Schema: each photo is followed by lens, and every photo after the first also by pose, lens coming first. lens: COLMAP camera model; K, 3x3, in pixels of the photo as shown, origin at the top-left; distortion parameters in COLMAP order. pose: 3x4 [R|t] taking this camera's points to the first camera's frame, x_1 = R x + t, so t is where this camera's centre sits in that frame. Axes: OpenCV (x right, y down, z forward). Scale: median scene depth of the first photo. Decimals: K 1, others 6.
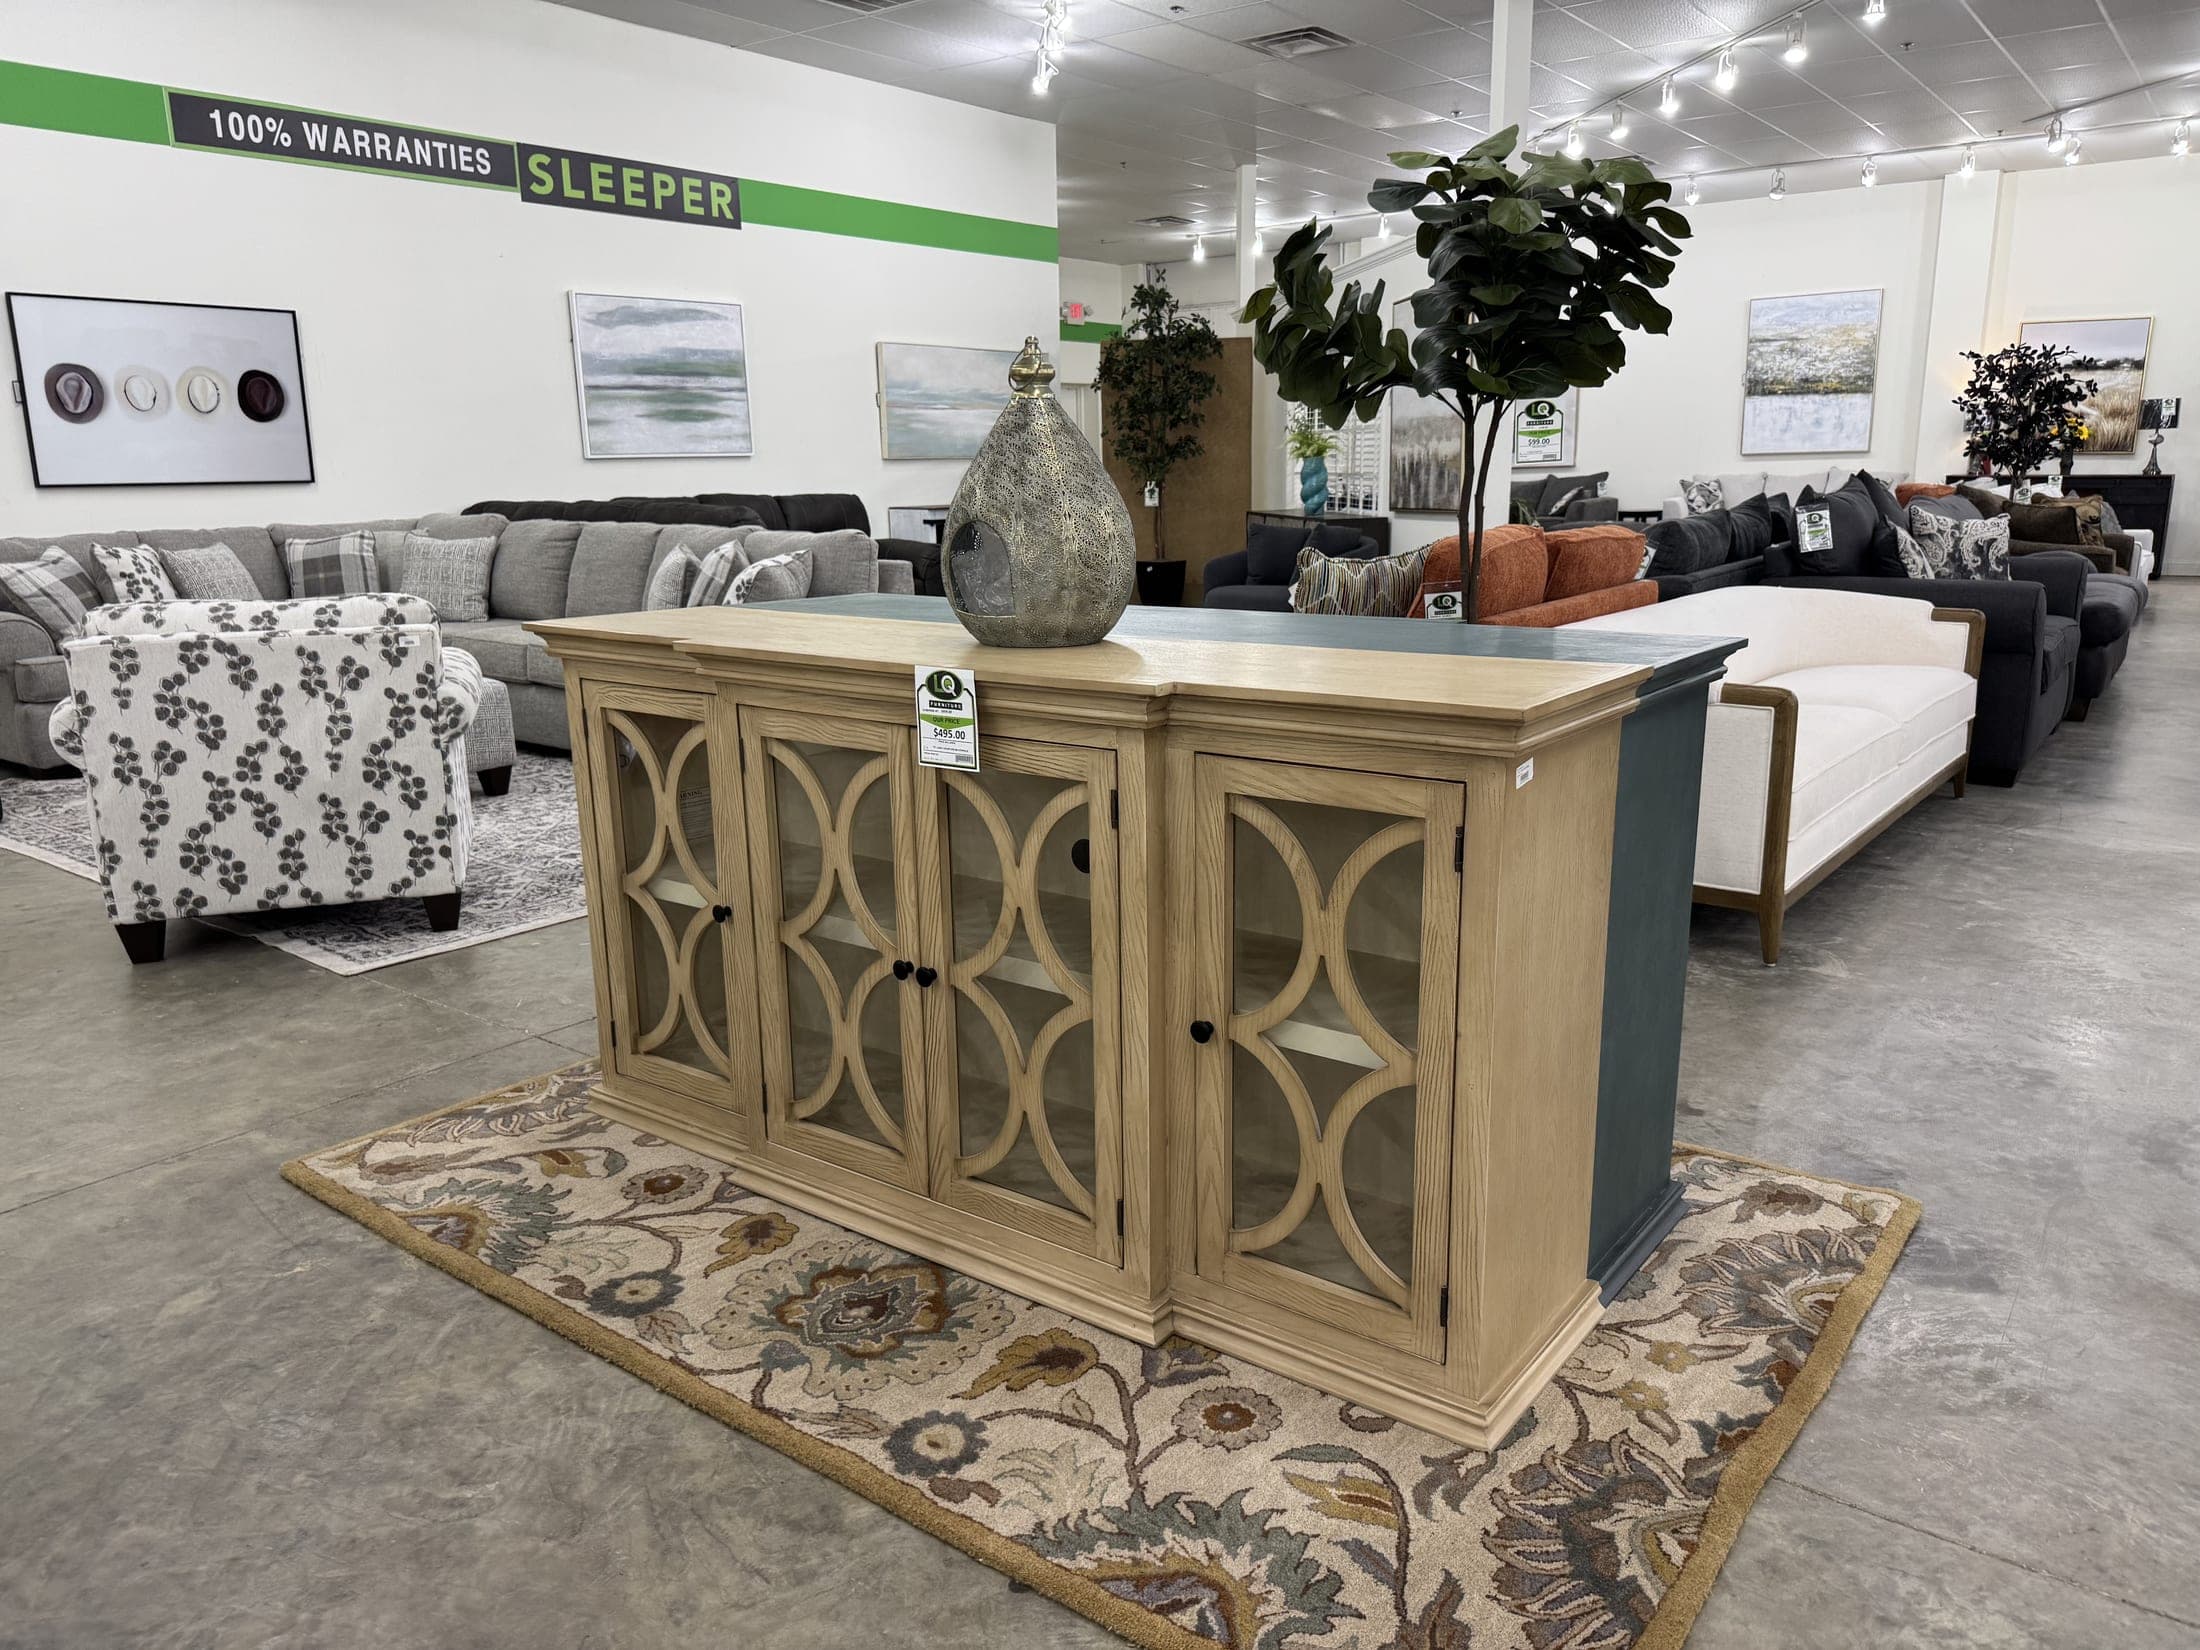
lens RADIAL K [[1559.1, 0, 1100.2], [0, 1559.1, 833.1], [0, 0, 1]] dist [0.007902, -0.012729]
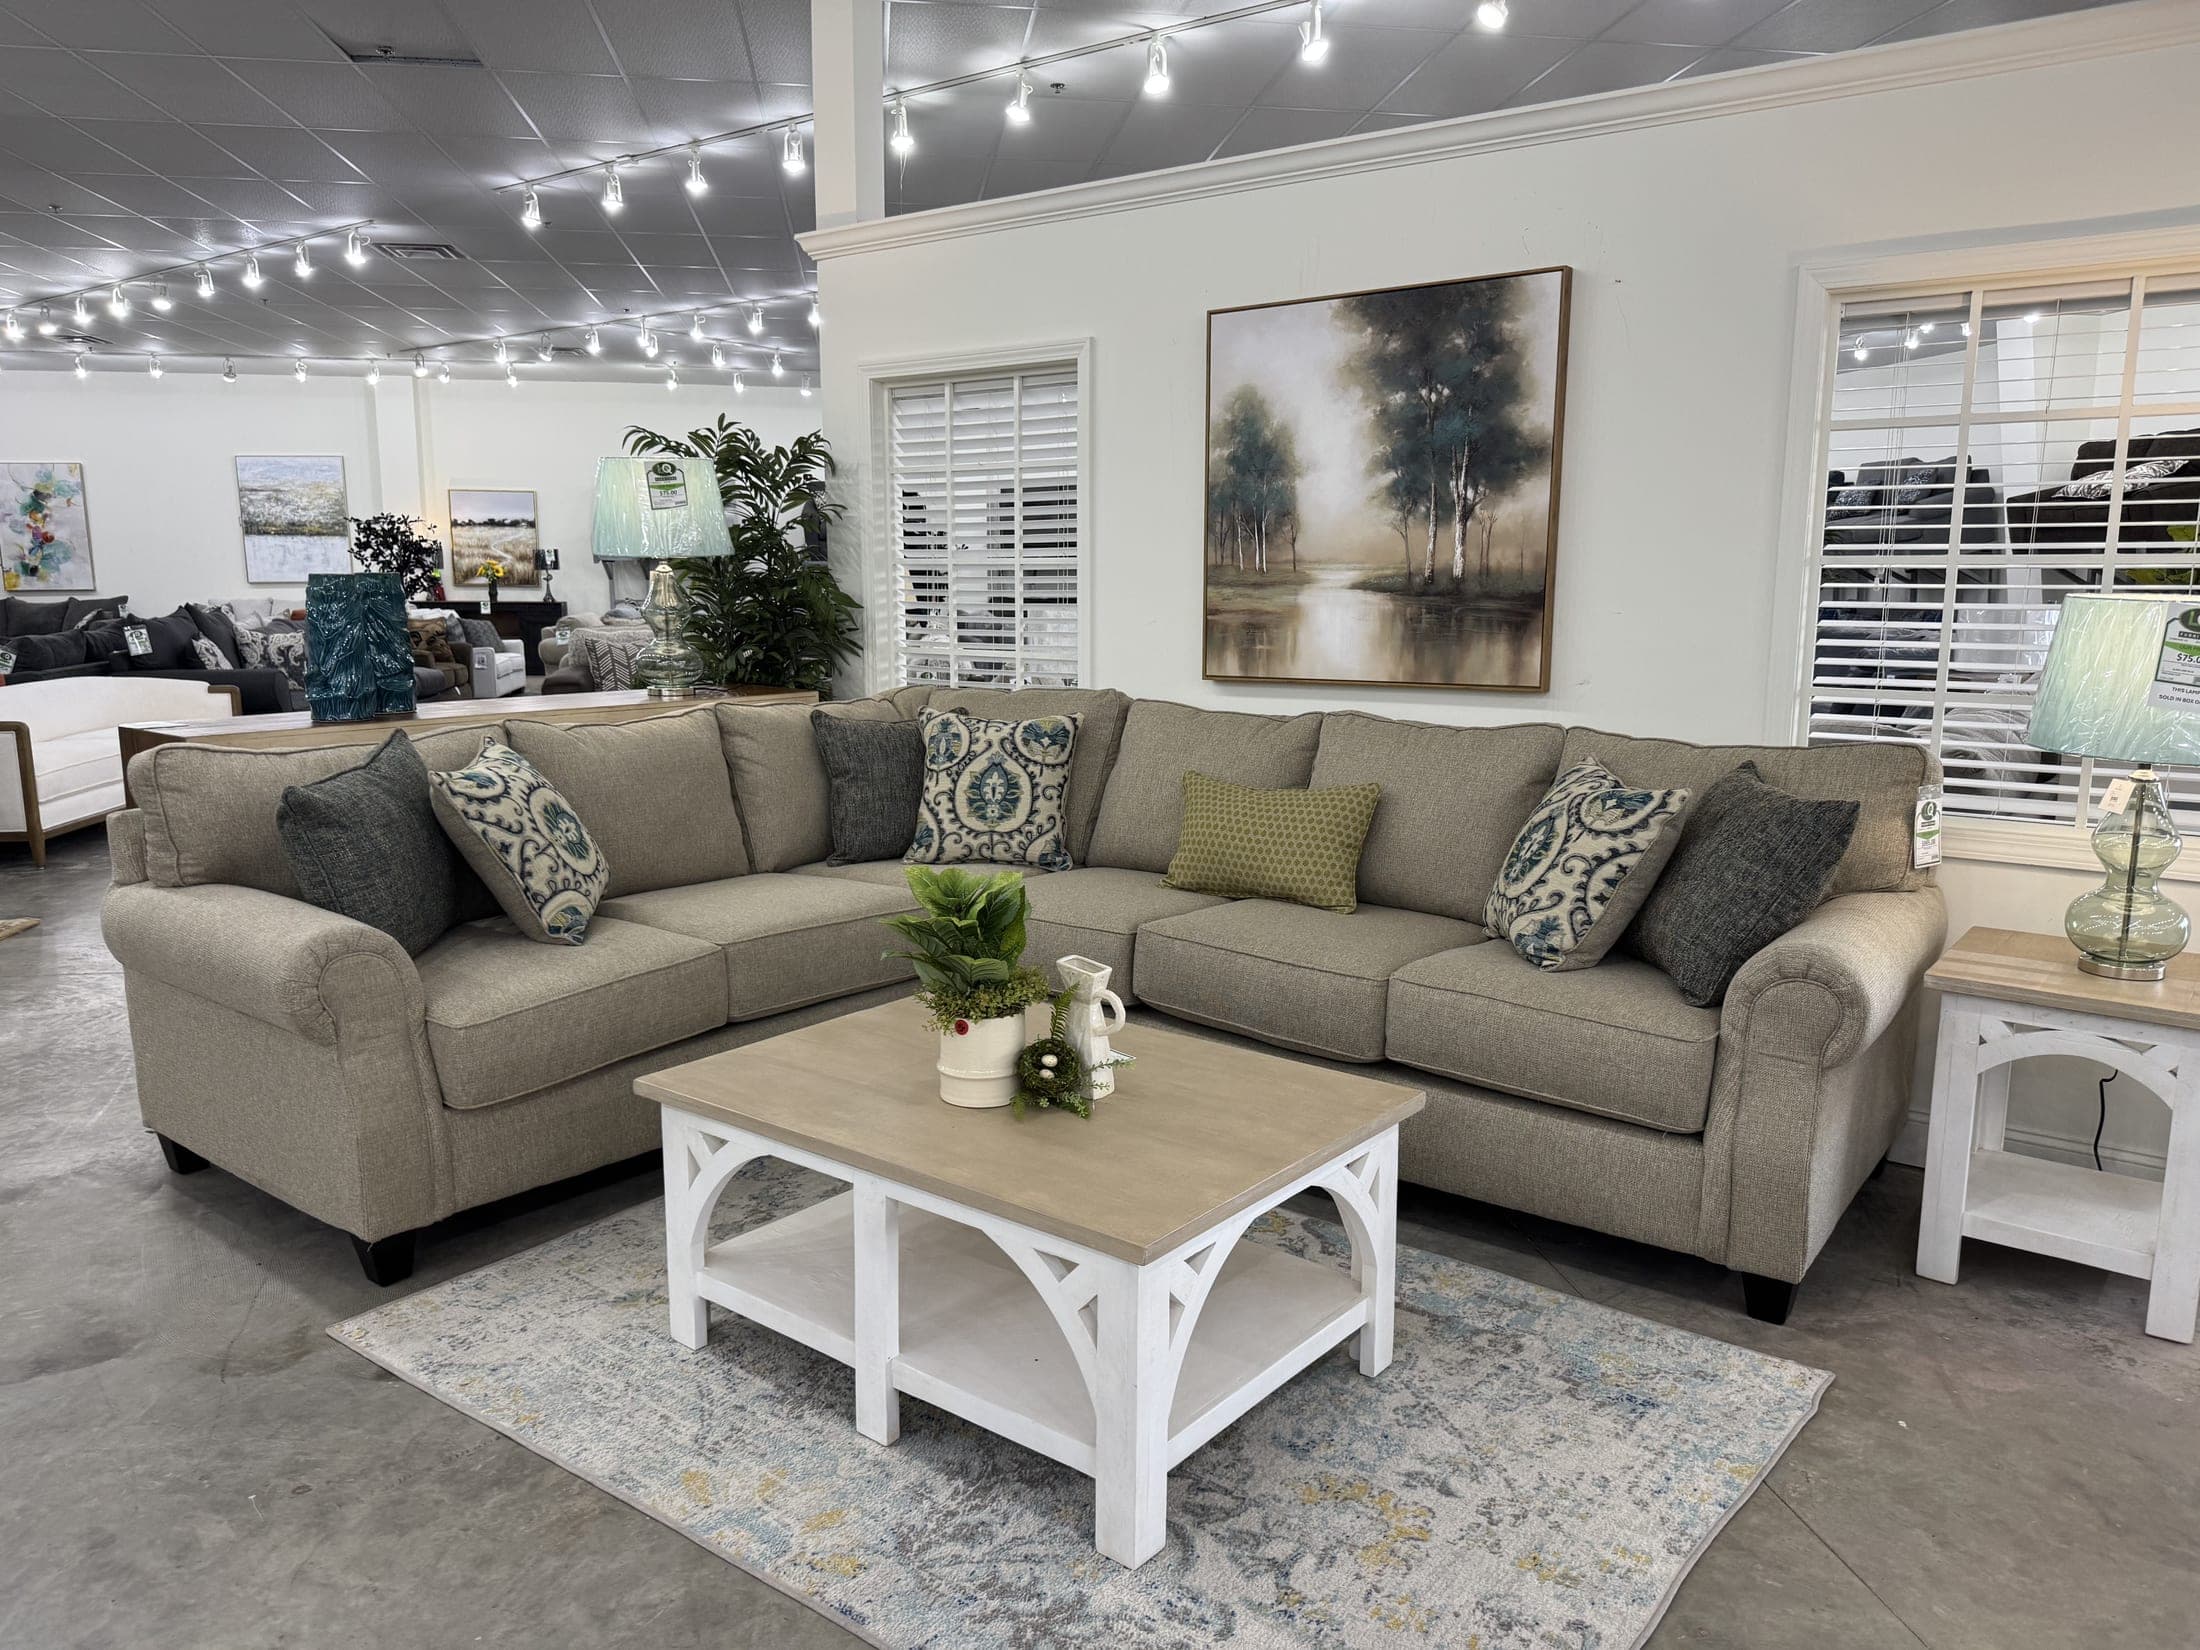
lens RADIAL K [[1559.1, 0, 1100.2], [0, 1559.1, 833.1], [0, 0, 1]] dist [0.007902, -0.012729]
pose [[0.697007, -0.100213, 0.710028, -0.002991], [0.151817, 0.988363, -0.009536, 0.064691], [-0.700809, 0.114441, 0.704109, -0.311246]]
